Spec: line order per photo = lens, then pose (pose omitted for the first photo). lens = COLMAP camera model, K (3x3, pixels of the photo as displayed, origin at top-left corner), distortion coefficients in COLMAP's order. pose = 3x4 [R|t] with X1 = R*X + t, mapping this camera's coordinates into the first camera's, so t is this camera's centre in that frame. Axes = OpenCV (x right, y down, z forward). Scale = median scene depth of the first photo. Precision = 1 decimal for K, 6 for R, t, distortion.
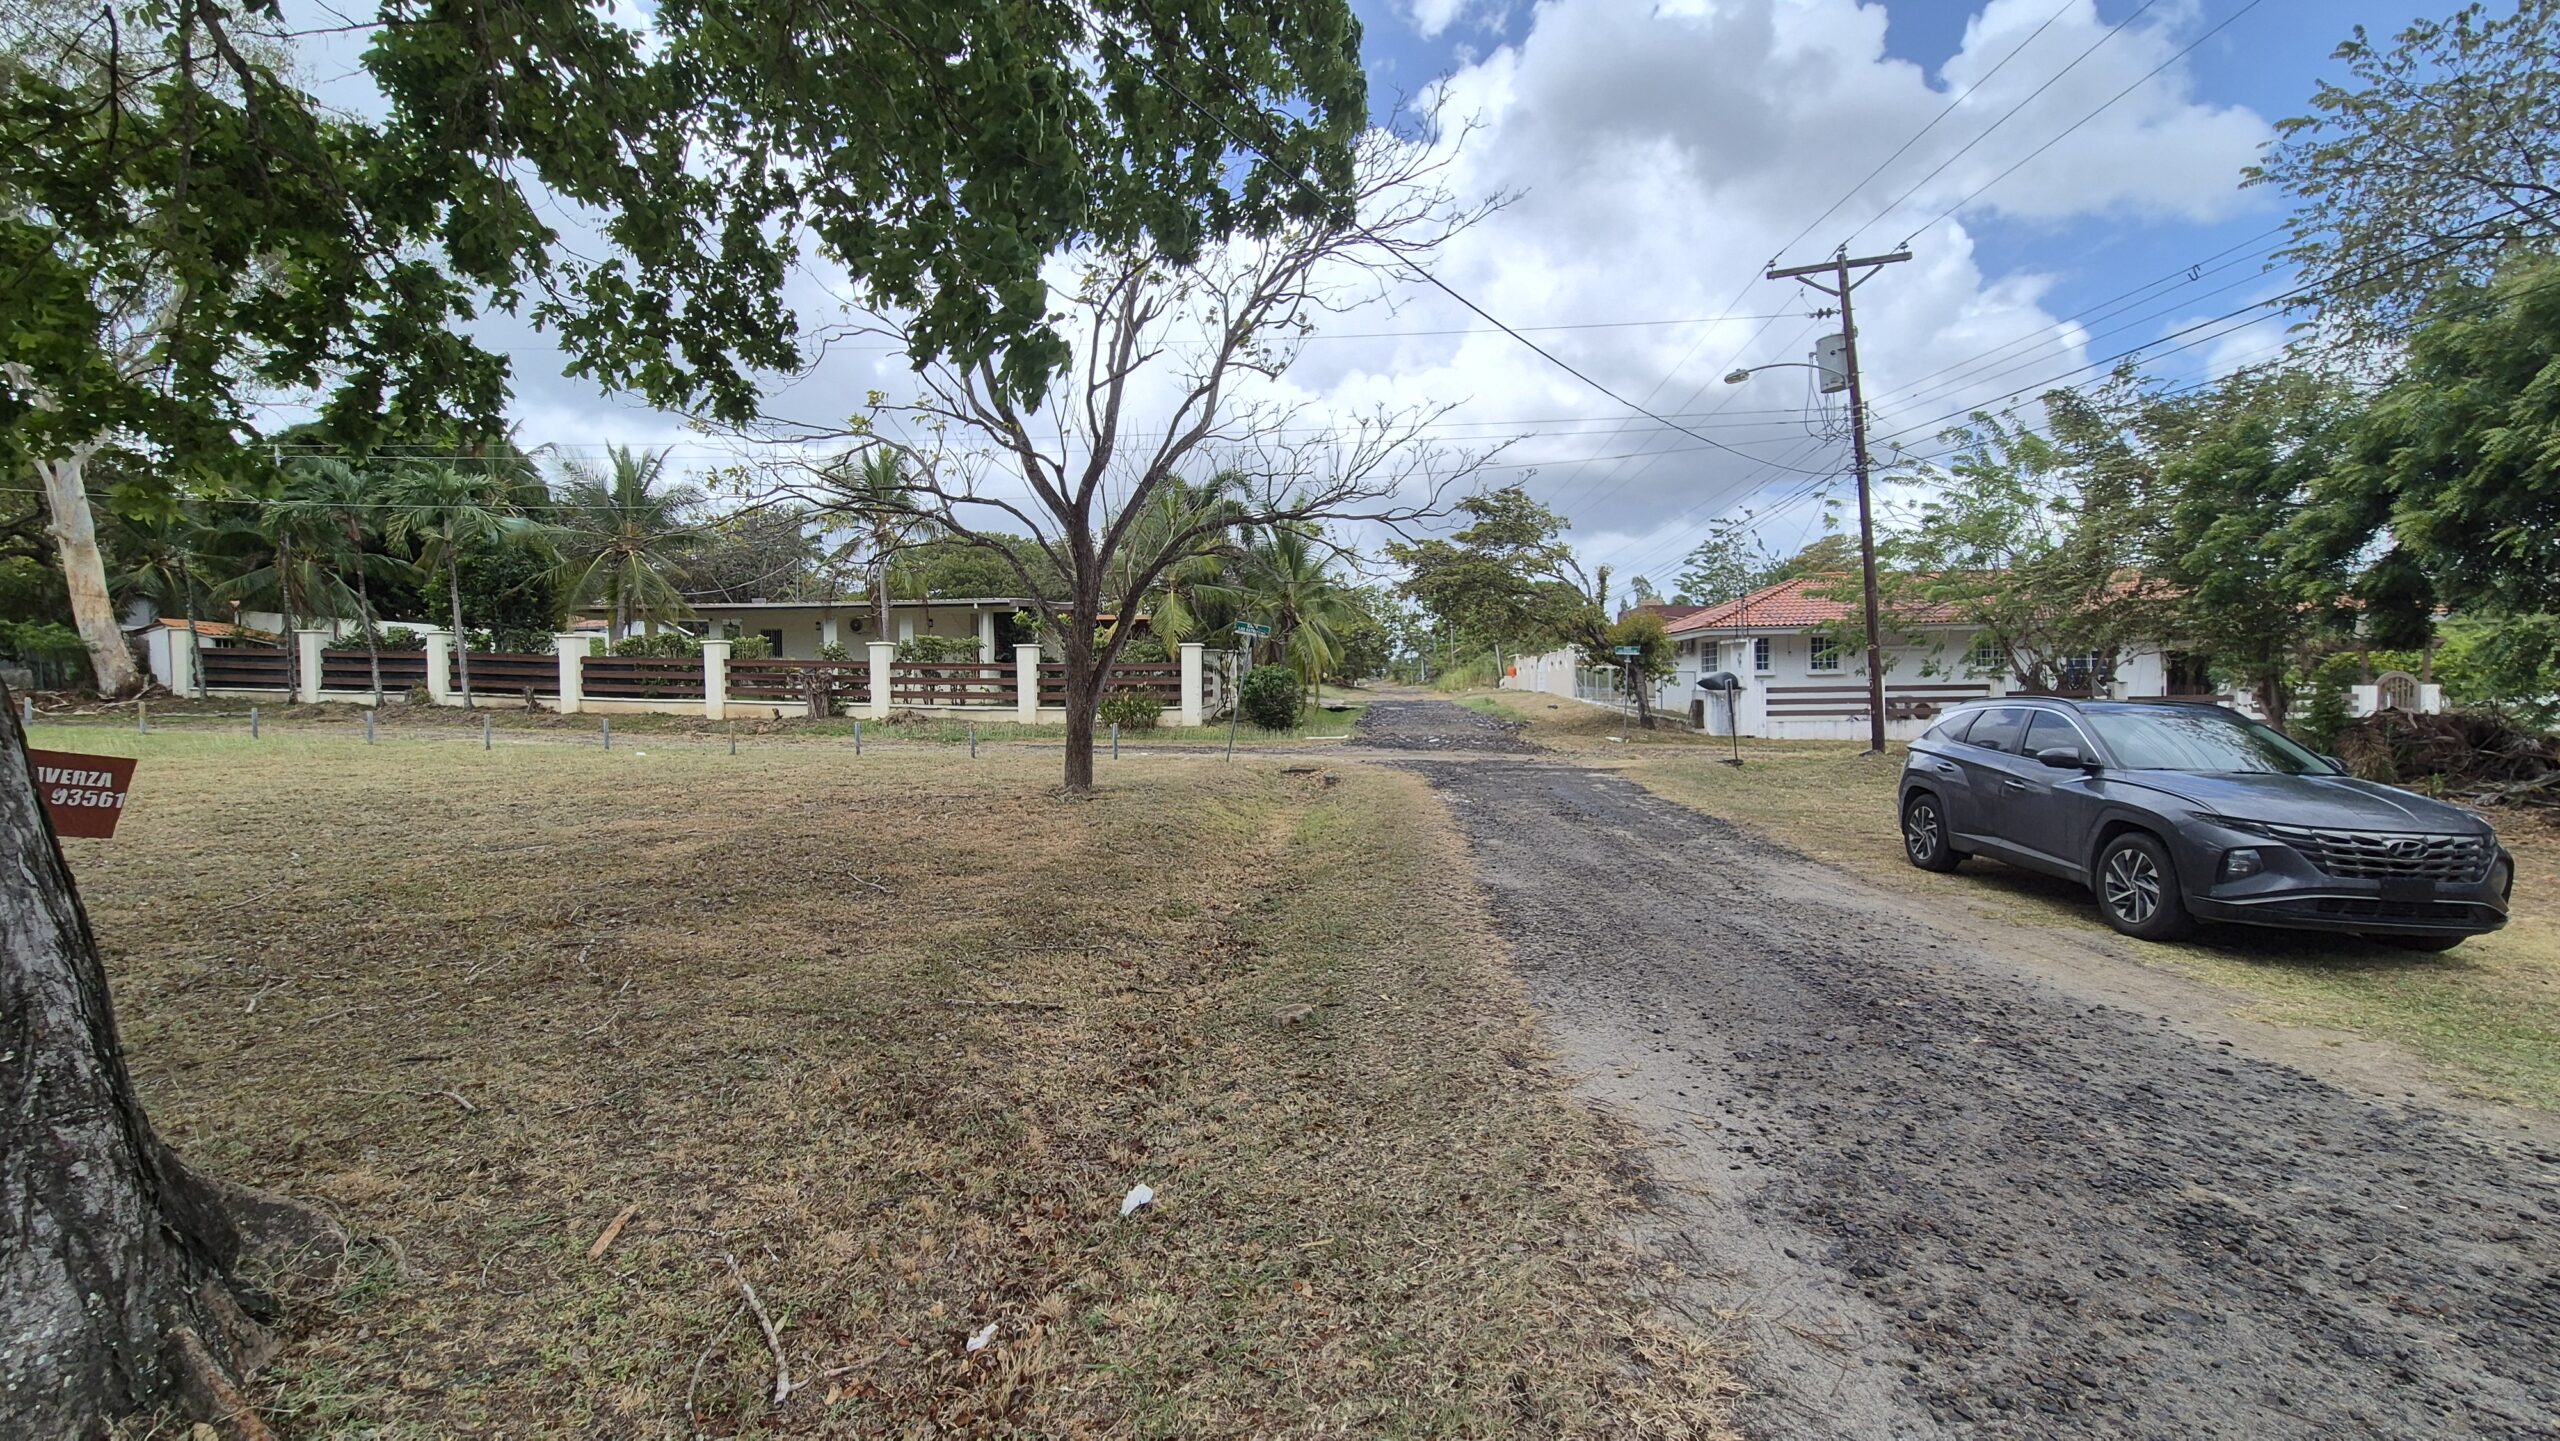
lens RADIAL K [[1049.7, 0, 1288.2], [0, 1049.7, 704.5], [0, 0, 1]] dist [-0.001310, 0.001167]
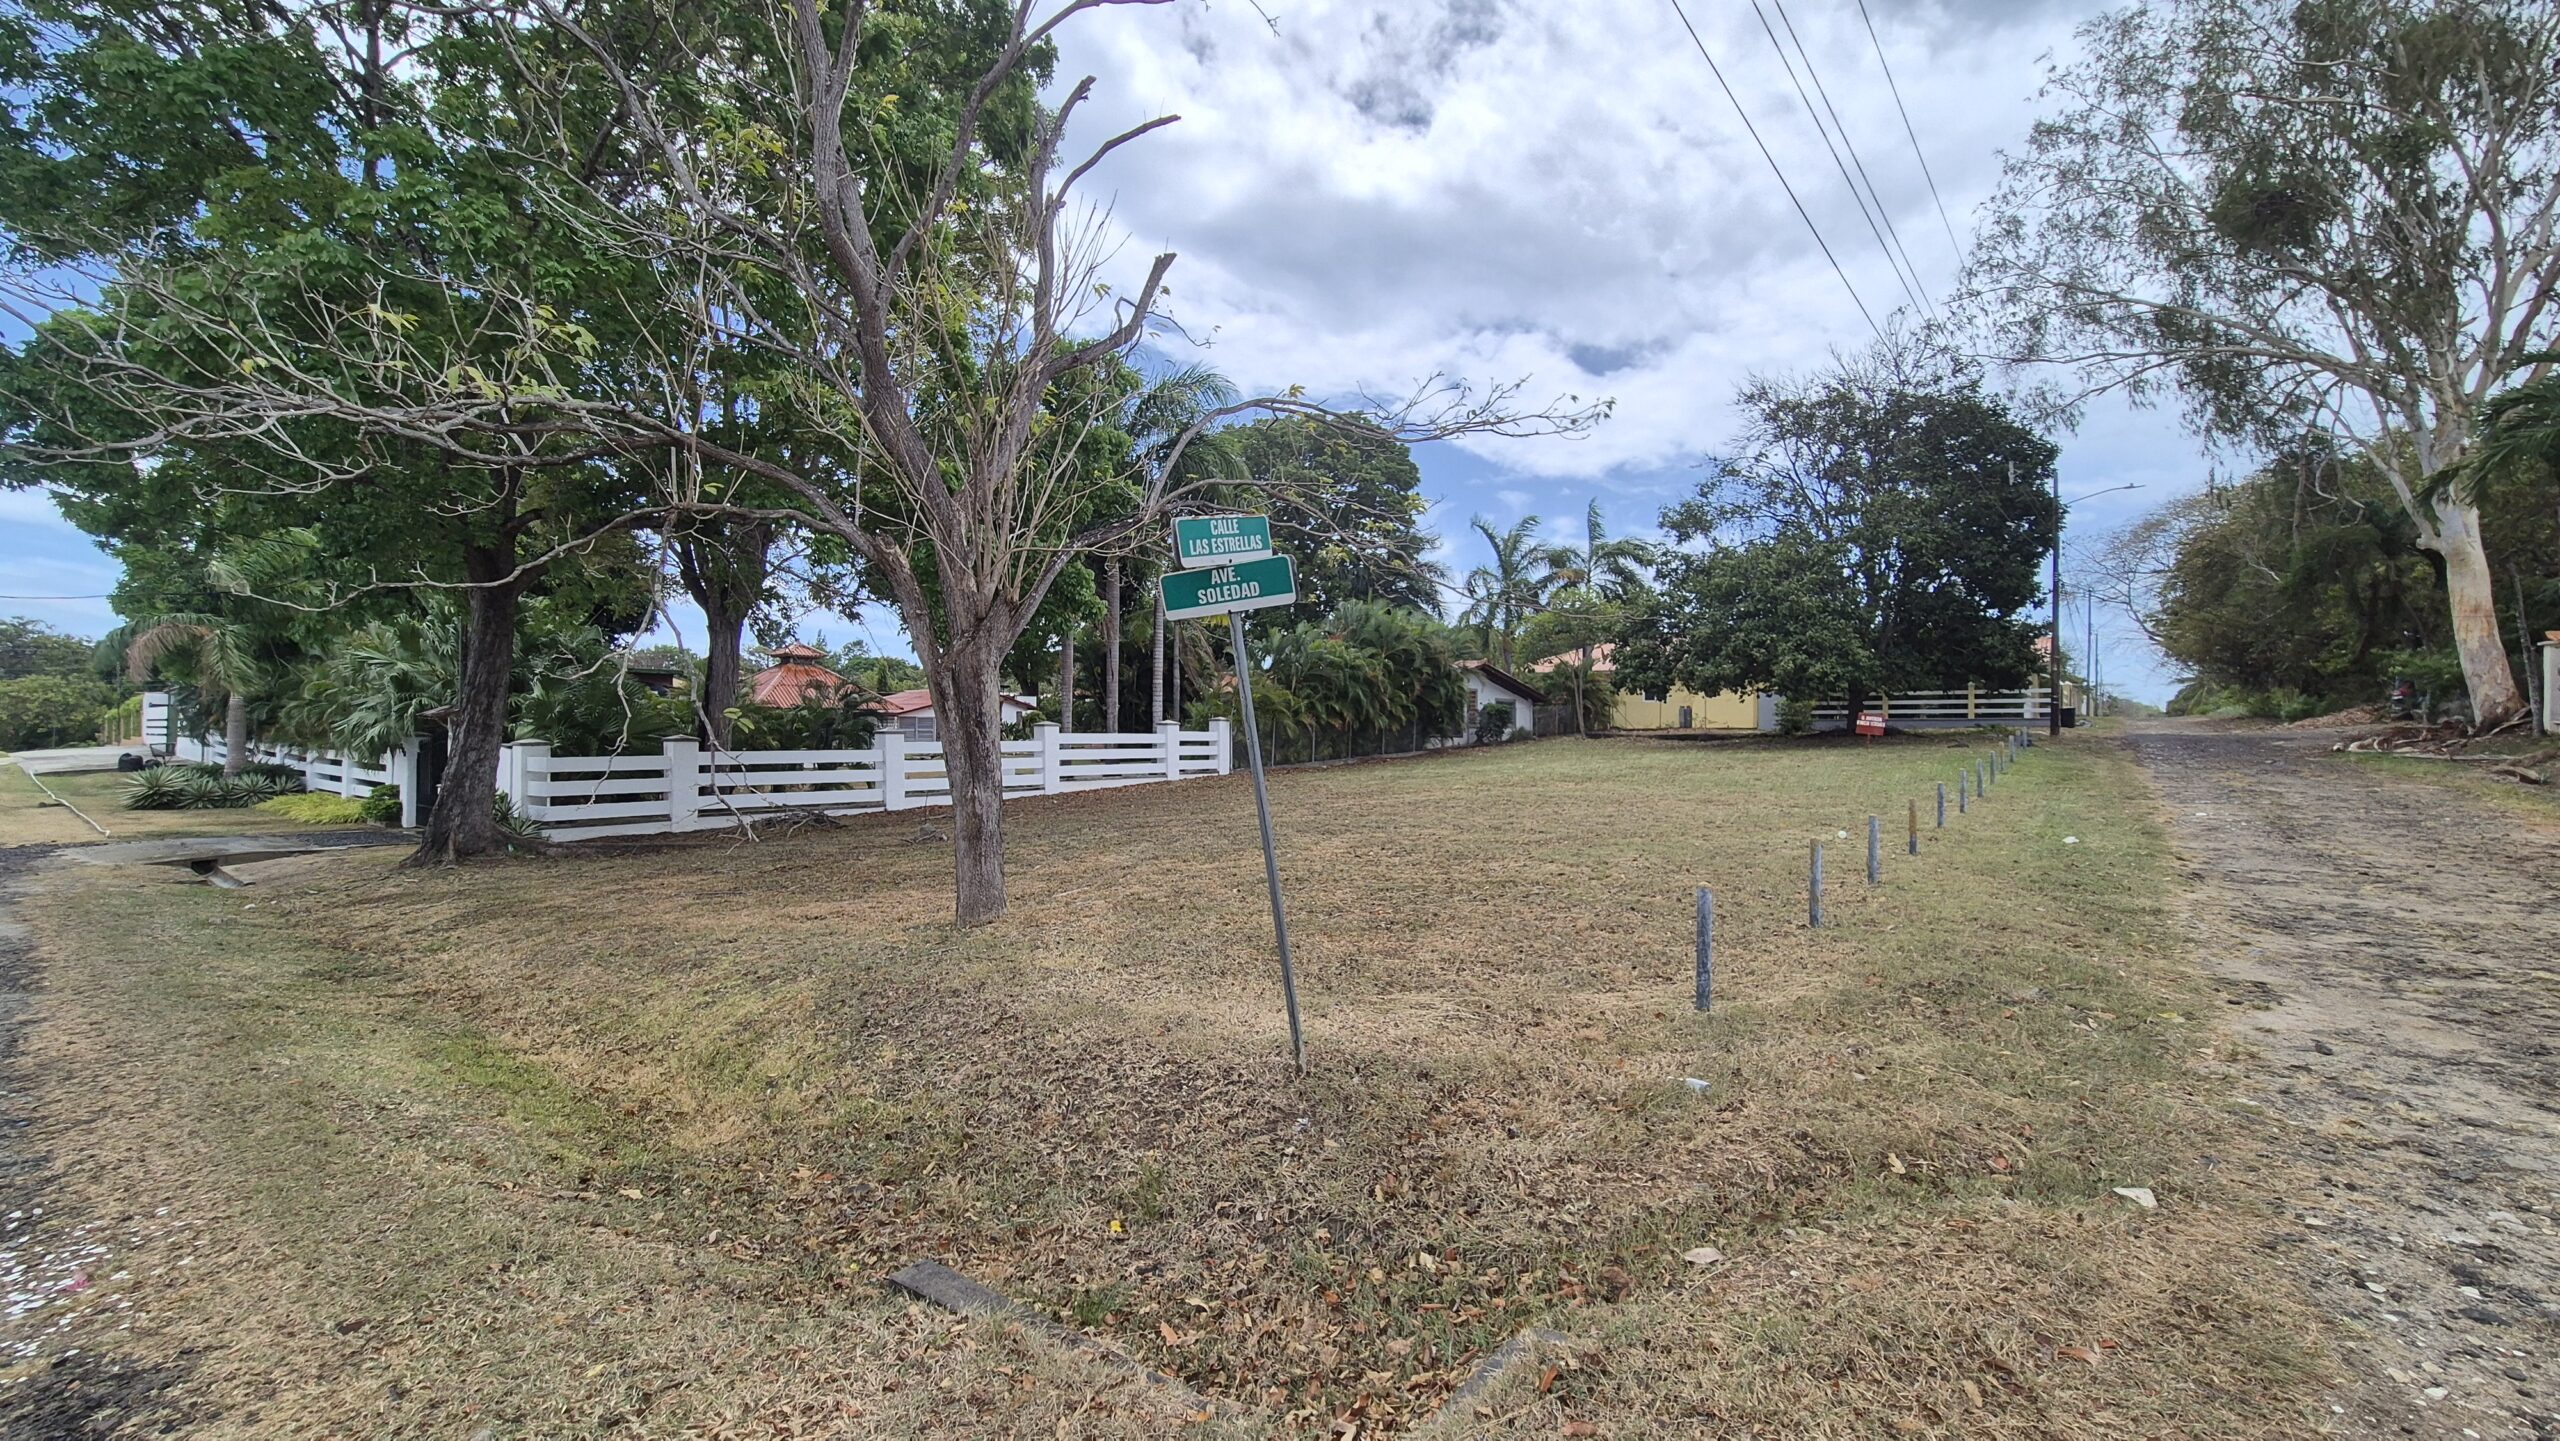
lens RADIAL K [[1049.7, 0, 1288.6], [0, 1049.7, 715.9], [0, 0, 1]] dist [-0.001310, 0.001167]
pose [[-0.557032, -0.000135, -0.830491, 0.102195], [-0.001692, 0.999998, 0.000972, -0.019040], [0.830489, 0.001947, -0.557031, 0.700990]]
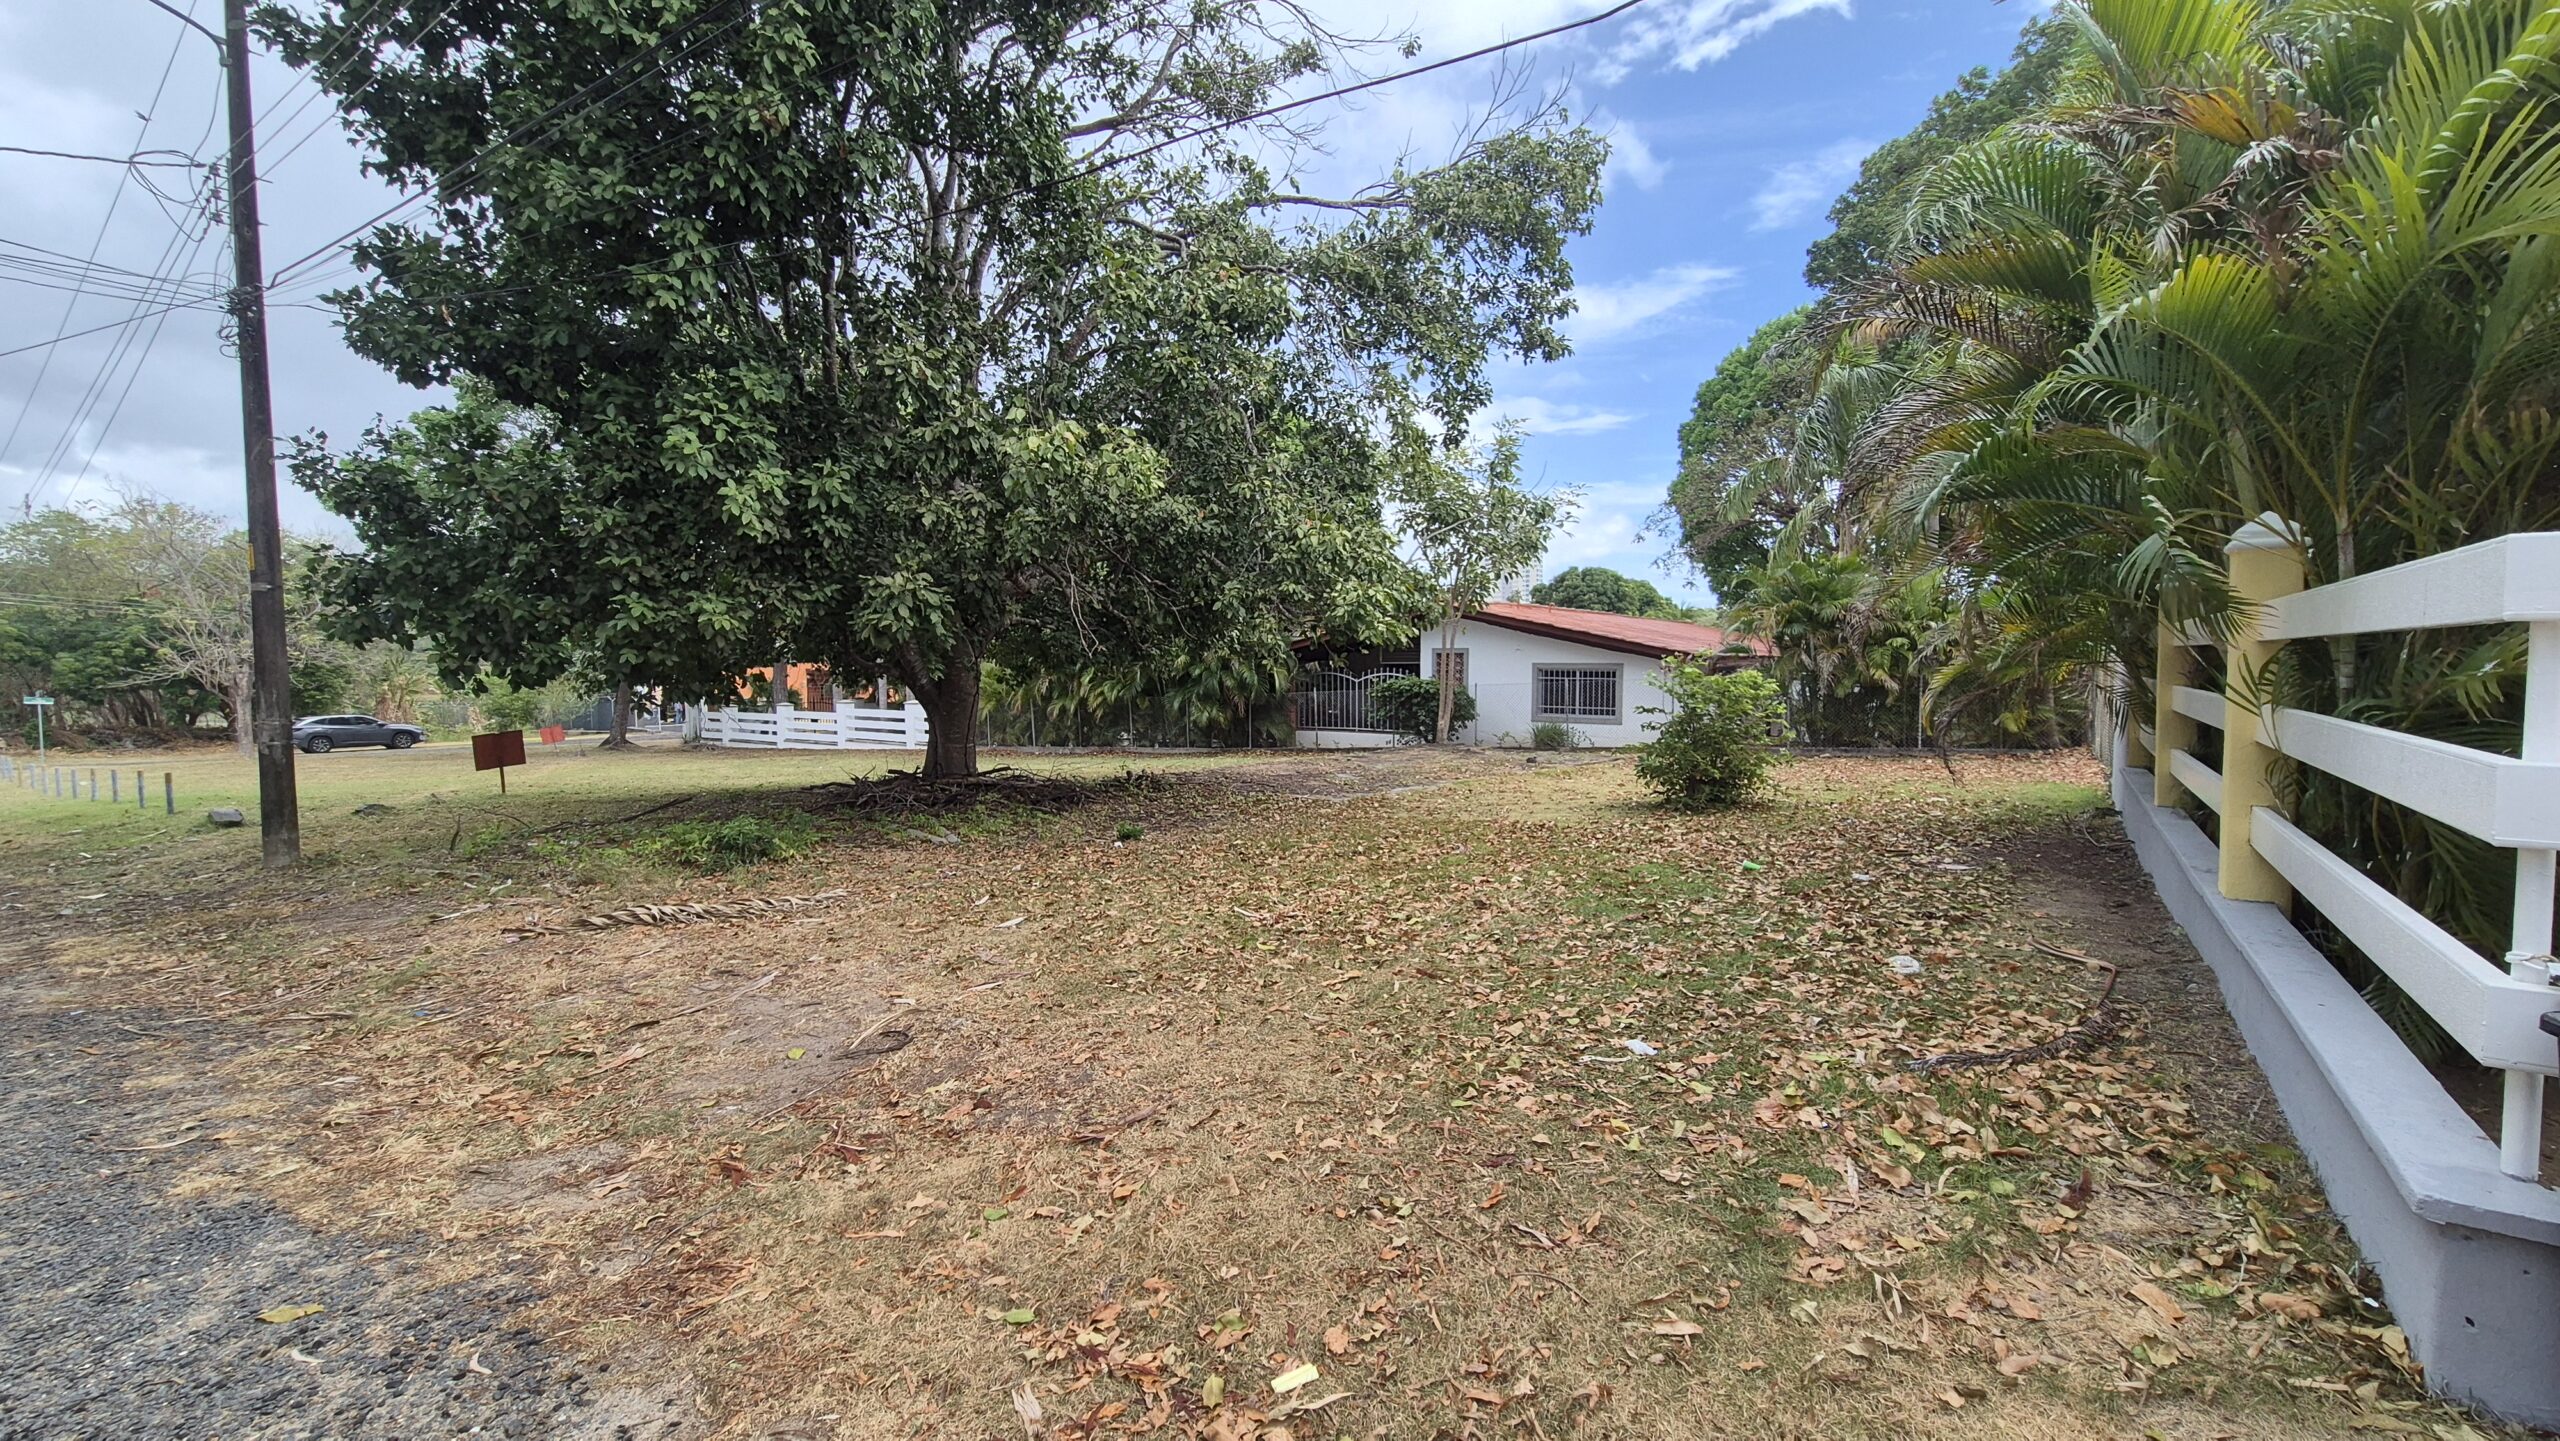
lens RADIAL K [[1049.7, 0, 1275.9], [0, 1049.7, 736.3], [0, 0, 1]] dist [-0.001310, 0.001167]
pose [[-0.849653, -0.018959, 0.527002, -1.743849], [0.022609, 0.997125, 0.072322, -0.052273], [-0.526858, 0.073364, -0.846781, 0.878604]]
